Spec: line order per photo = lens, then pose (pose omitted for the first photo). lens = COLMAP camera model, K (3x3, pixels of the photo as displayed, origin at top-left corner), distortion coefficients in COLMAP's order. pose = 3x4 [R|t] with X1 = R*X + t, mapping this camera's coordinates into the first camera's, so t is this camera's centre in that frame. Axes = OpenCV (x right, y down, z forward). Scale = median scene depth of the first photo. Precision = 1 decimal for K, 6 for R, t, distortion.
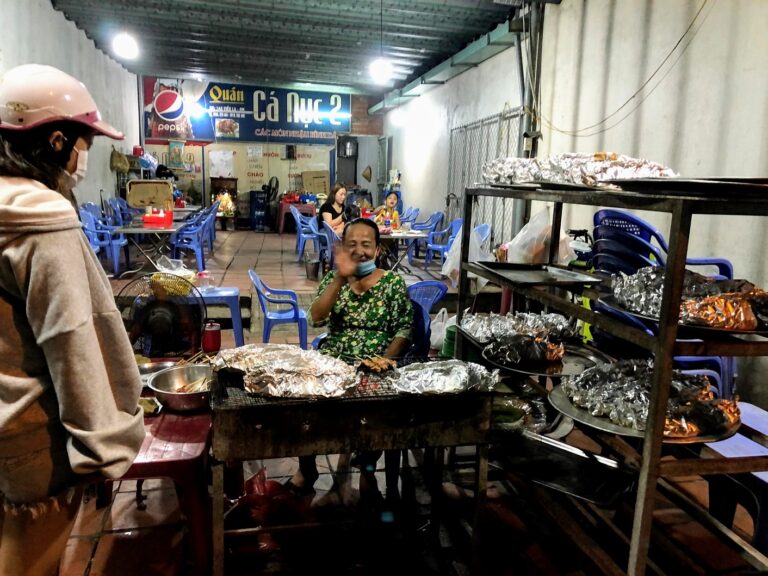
lens RADIAL K [[634.0, 0, 380.3], [0, 634.0, 288.6], [0, 0, 1]] dist [0.016688, -0.005830]
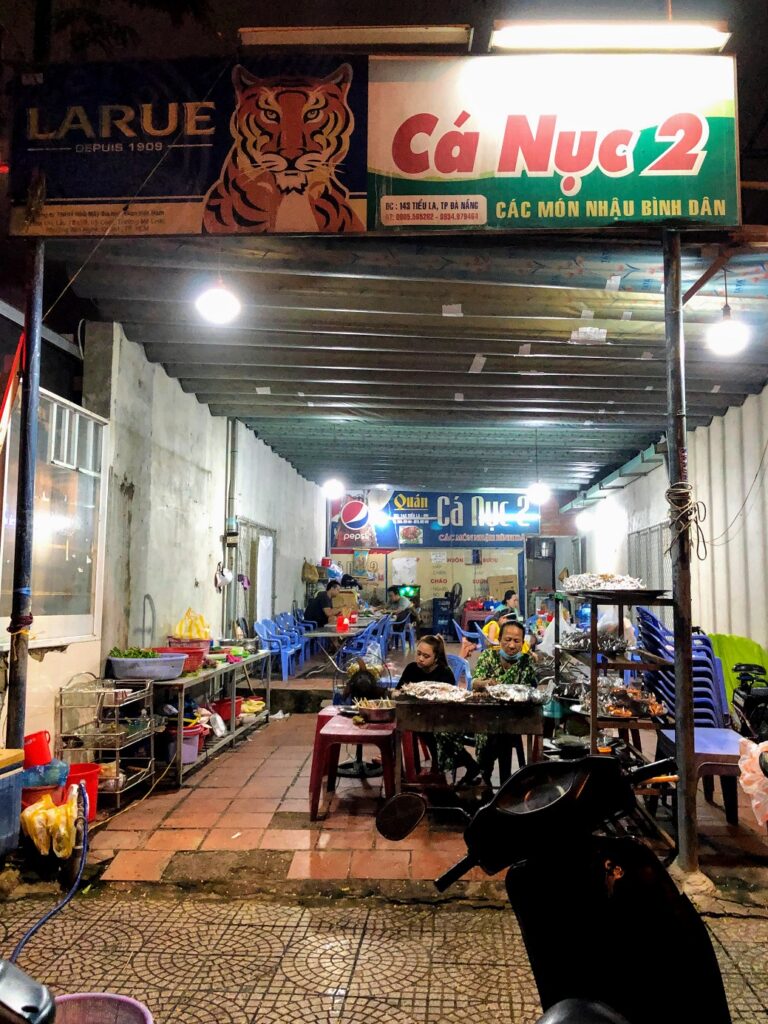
lens RADIAL K [[845.4, 0, 383.0], [0, 845.4, 511.3], [0, 0, 1]] dist [0.016688, -0.005830]
pose [[0.963921, -0.042881, -0.262711, 0.060824], [-0.024297, 0.968646, -0.247255, 0.034736], [0.265076, 0.244718, 0.932656, -0.232134]]
